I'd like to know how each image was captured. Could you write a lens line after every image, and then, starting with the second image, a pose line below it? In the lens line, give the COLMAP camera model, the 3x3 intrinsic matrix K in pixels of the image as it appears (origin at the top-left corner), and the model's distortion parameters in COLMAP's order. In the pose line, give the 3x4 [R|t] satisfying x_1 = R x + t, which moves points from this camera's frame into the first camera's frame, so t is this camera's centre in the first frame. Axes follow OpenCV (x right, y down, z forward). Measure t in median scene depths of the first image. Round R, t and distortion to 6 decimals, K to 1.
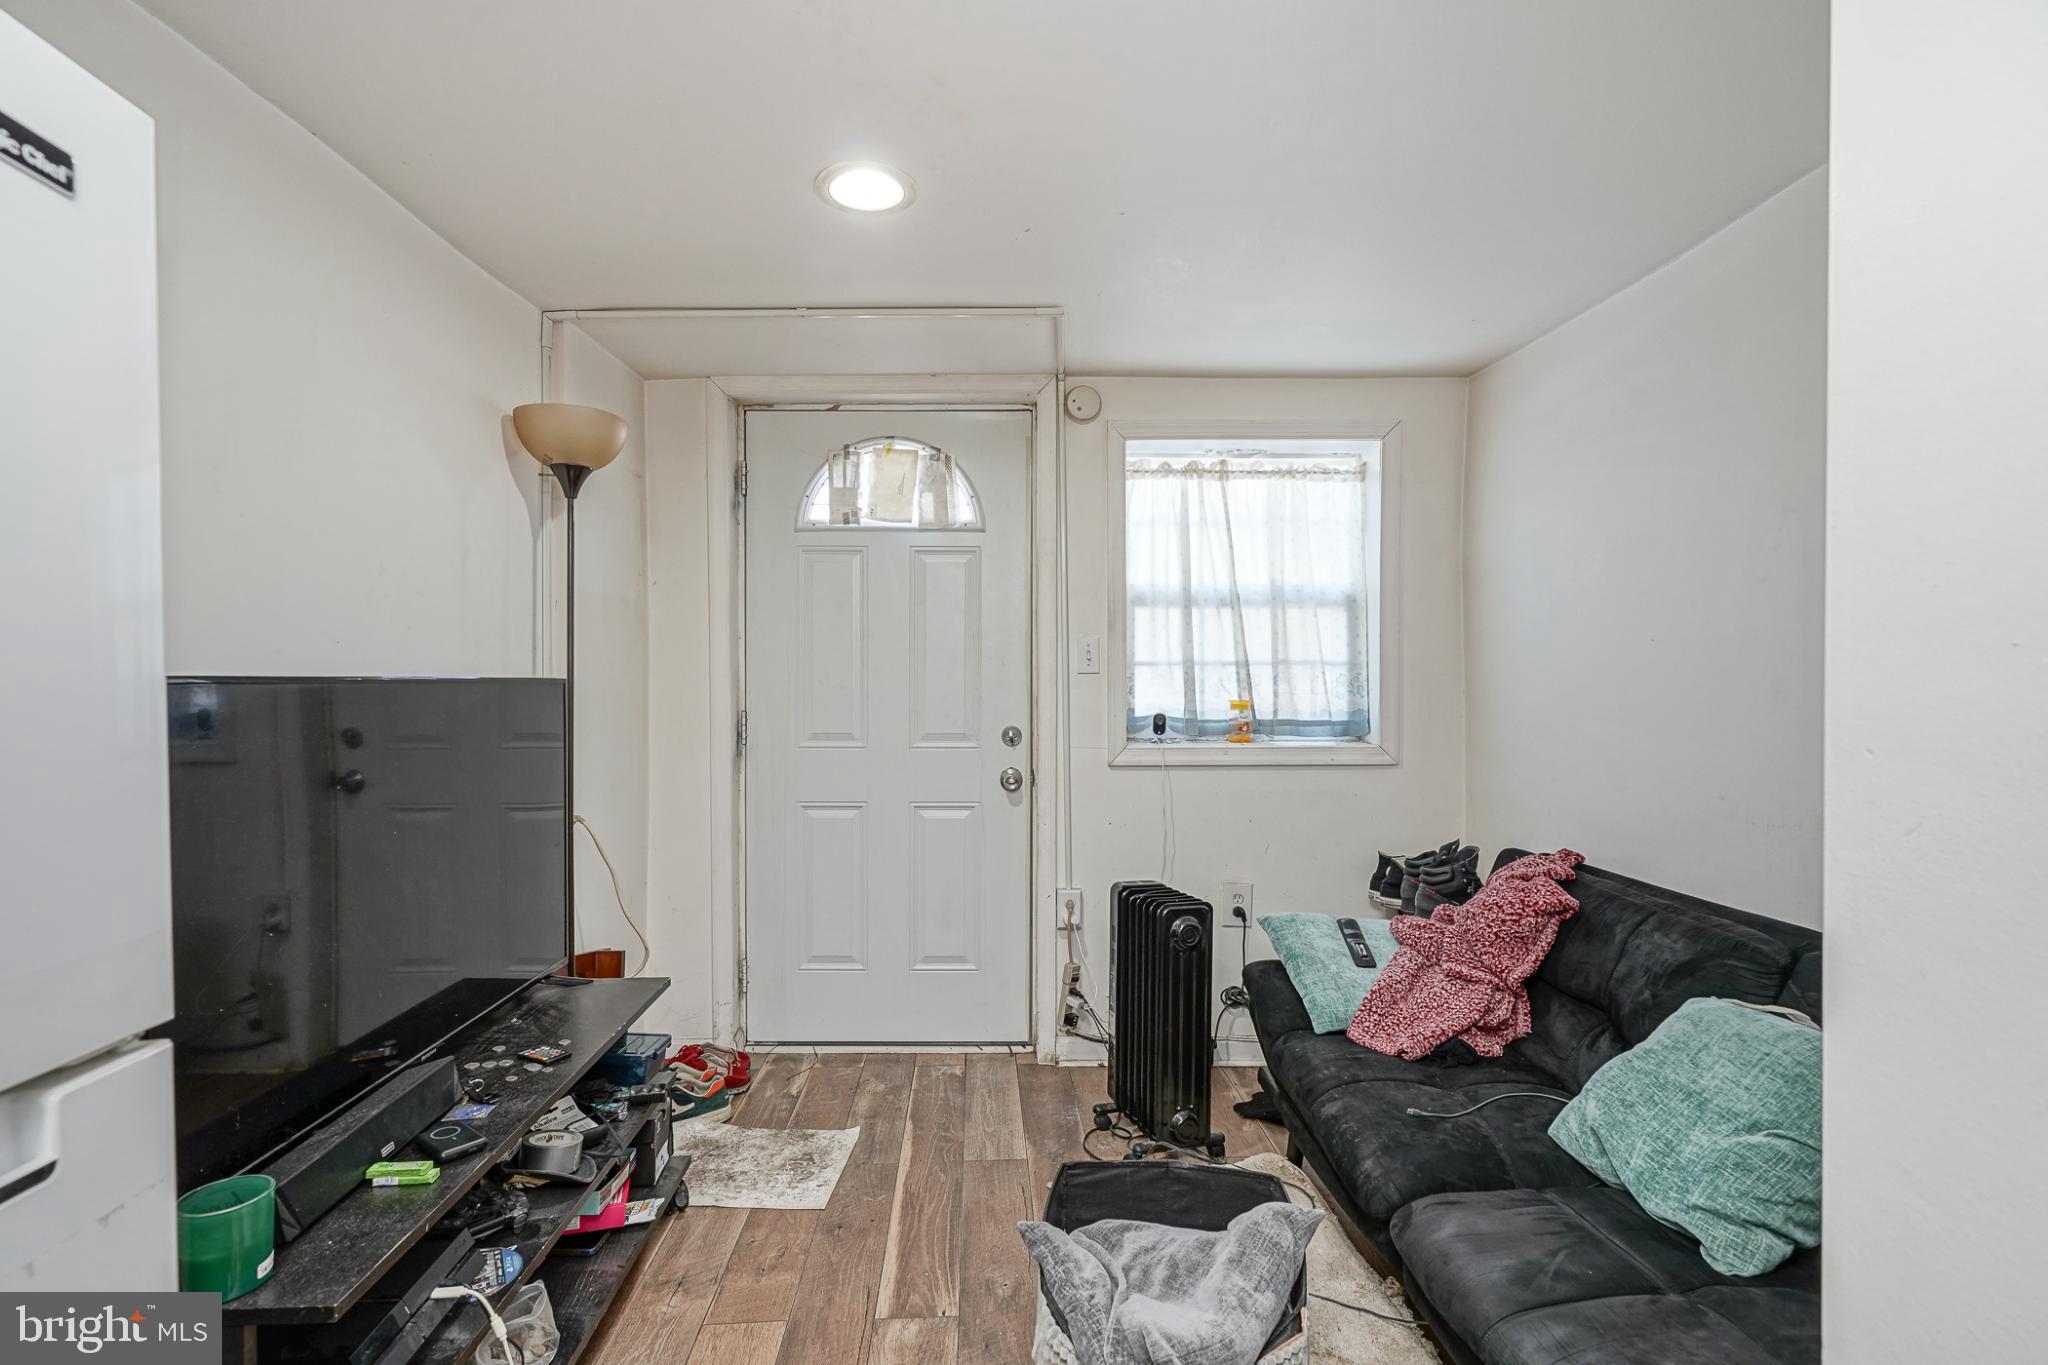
lens RADIAL K [[1055.2, 0, 1023.7], [0, 1055.2, 681.0], [0, 0, 1]] dist [-0.001417, 0.000007]
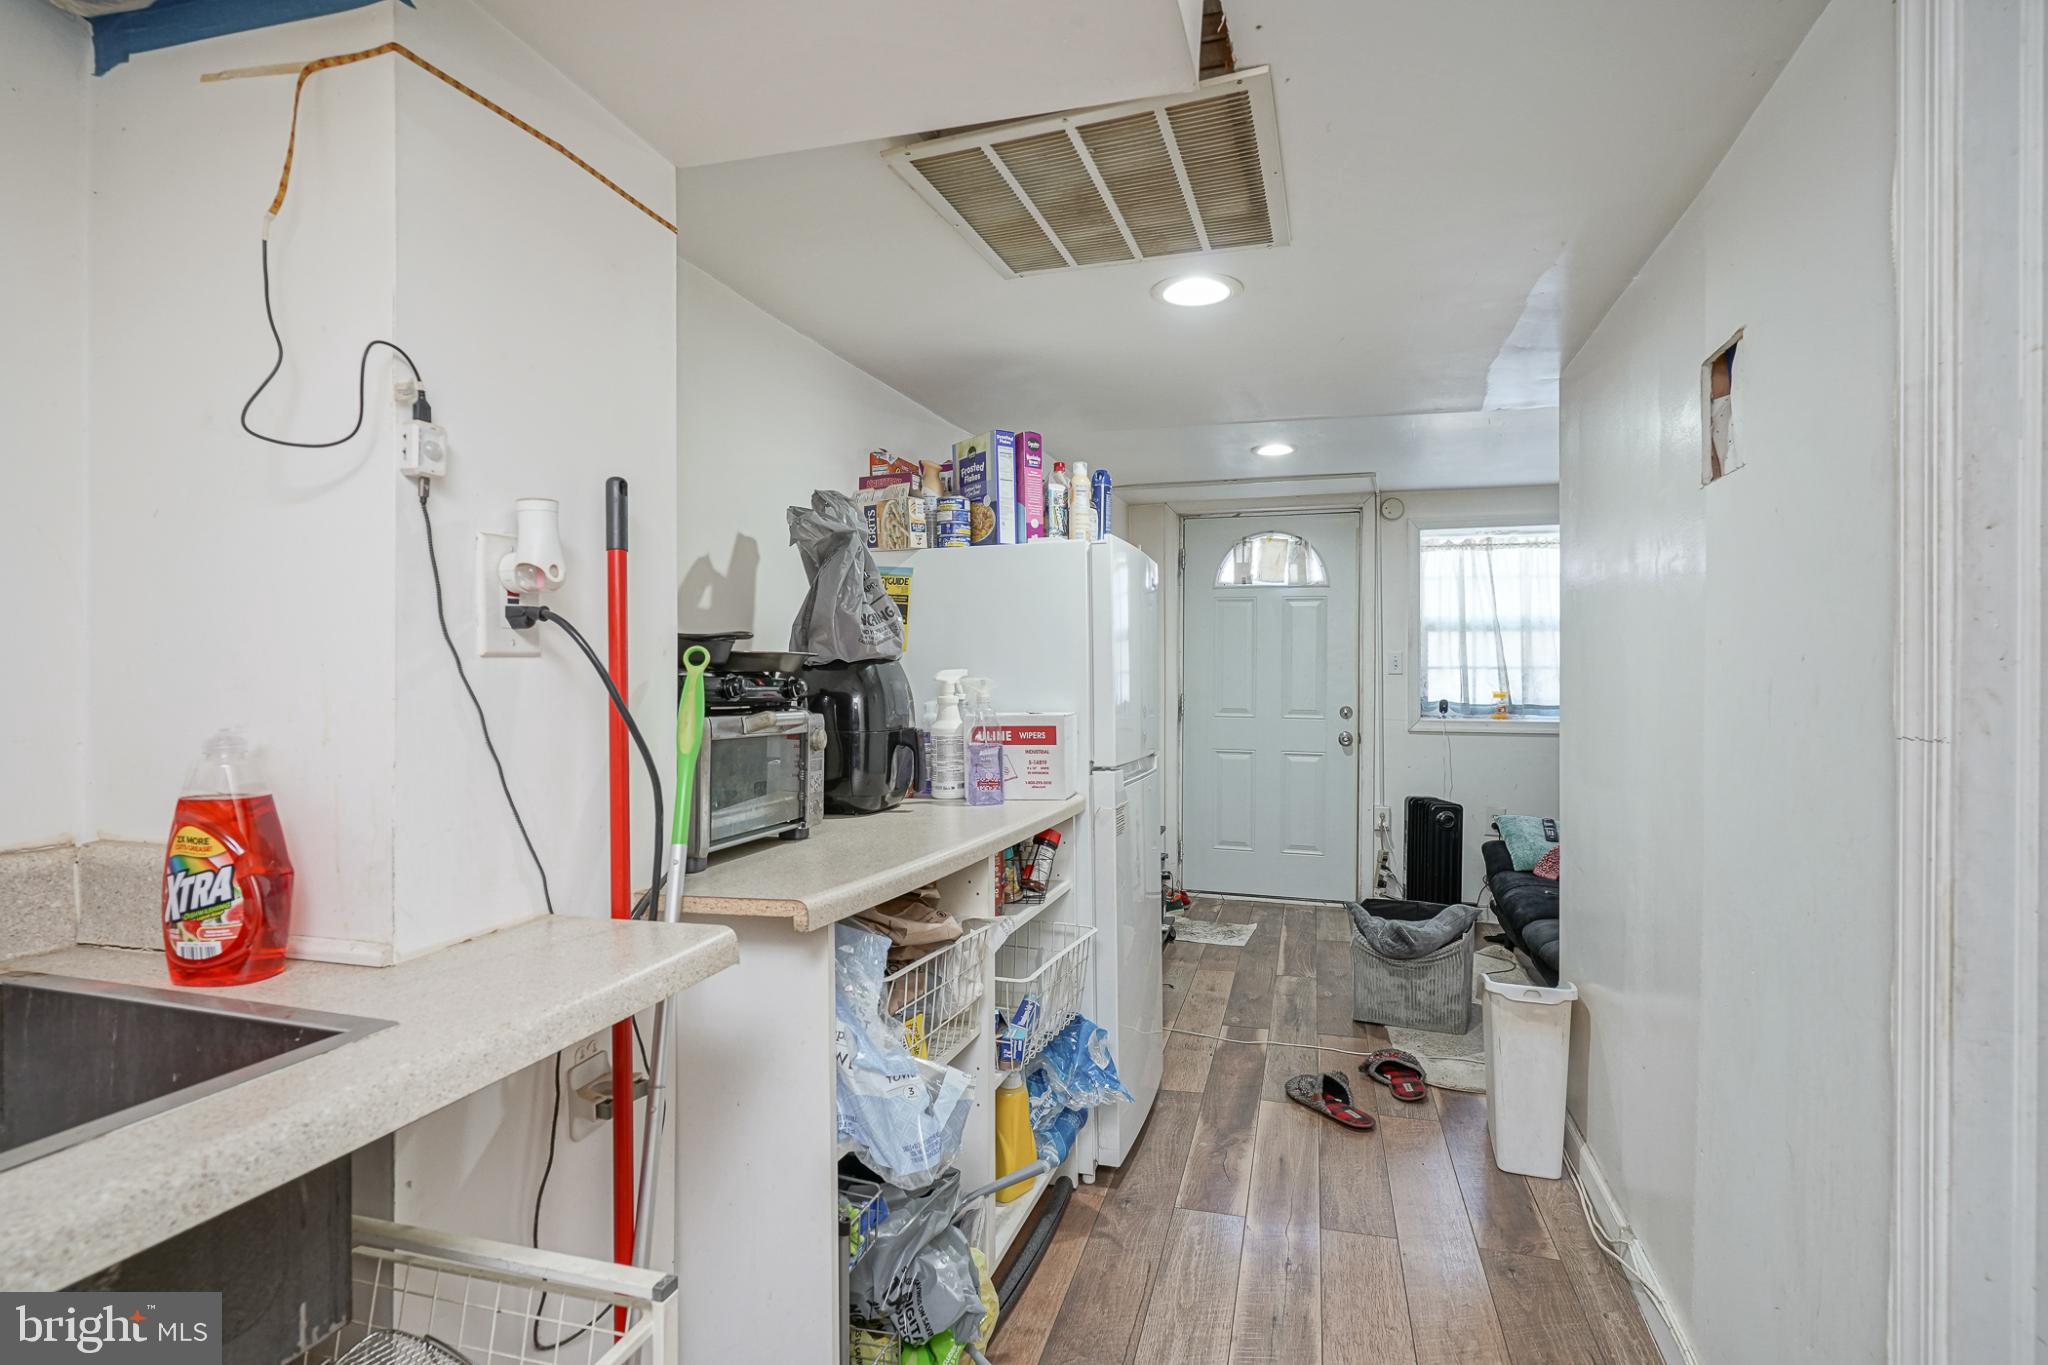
lens RADIAL K [[1055.2, 0, 1035.7], [0, 1055.2, 672.8], [0, 0, 1]] dist [-0.001417, 0.000007]
pose [[0.954408, 0.005269, -0.298459, 0.017407], [-0.006020, 0.999981, -0.001597, -0.003206], [0.298444, 0.003321, 0.954421, -0.696759]]
